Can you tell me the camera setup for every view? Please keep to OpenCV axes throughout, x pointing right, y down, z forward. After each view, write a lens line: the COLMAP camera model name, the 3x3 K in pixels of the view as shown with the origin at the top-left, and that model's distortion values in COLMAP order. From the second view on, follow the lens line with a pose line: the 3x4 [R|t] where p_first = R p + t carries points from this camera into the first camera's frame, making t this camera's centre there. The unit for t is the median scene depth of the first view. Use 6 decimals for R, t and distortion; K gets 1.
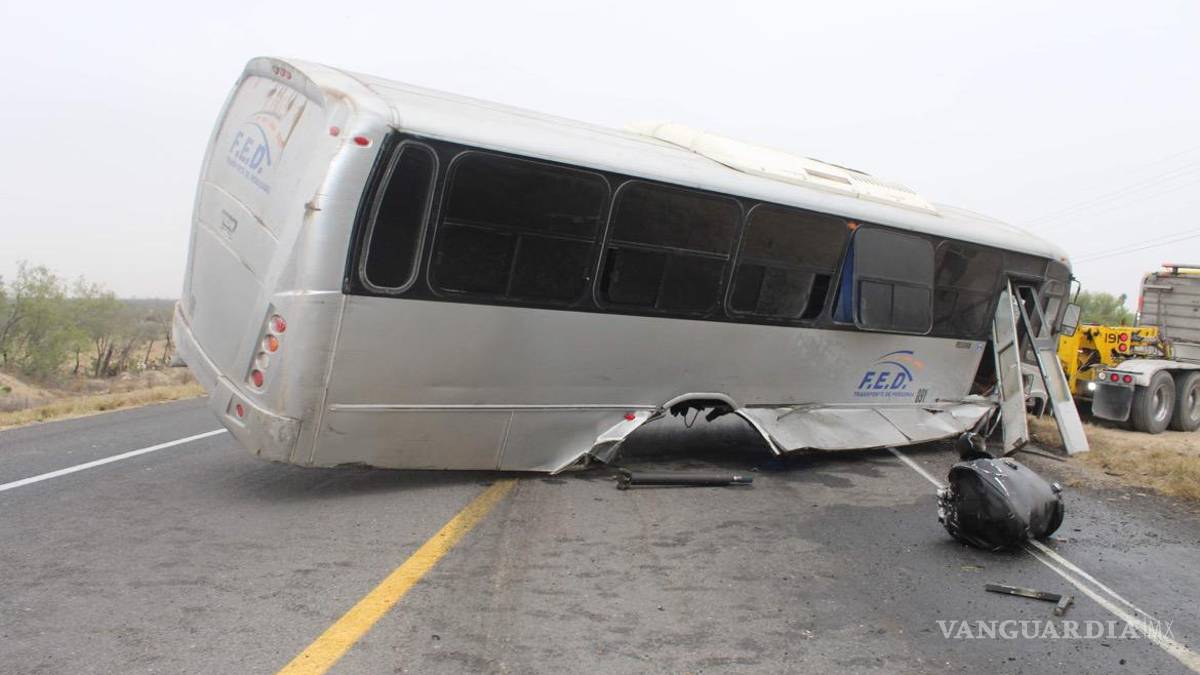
lens RADIAL K [[1005.9, 0, 591.6], [0, 1005.9, 338.9], [0, 0, 1]] dist [-0.165290, 0.148210]
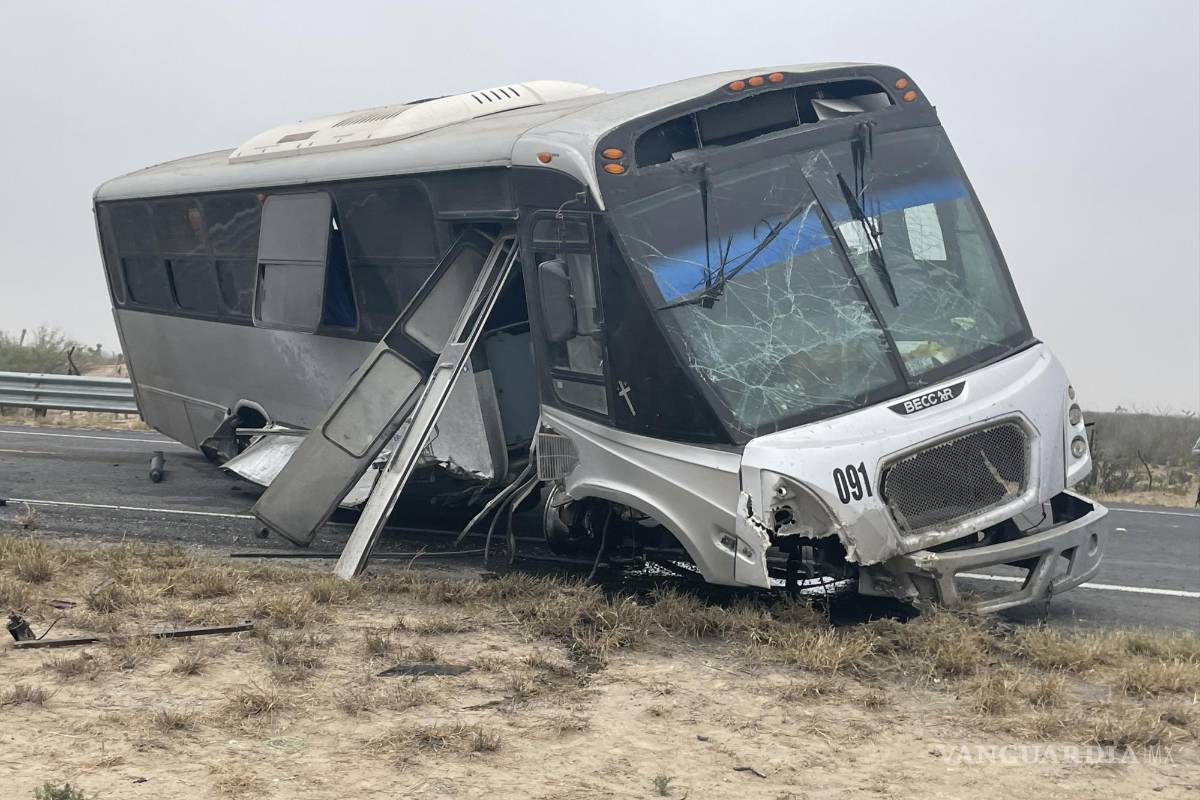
lens RADIAL K [[1551.5, 0, 593.4], [0, 1551.5, 368.8], [0, 0, 1]] dist [0.088025, 0.000000]
pose [[-0.112576, -0.028745, -0.993227, 1.464051], [-0.082481, 0.996402, -0.019488, 0.024528], [0.990214, 0.079729, -0.114542, 1.420714]]
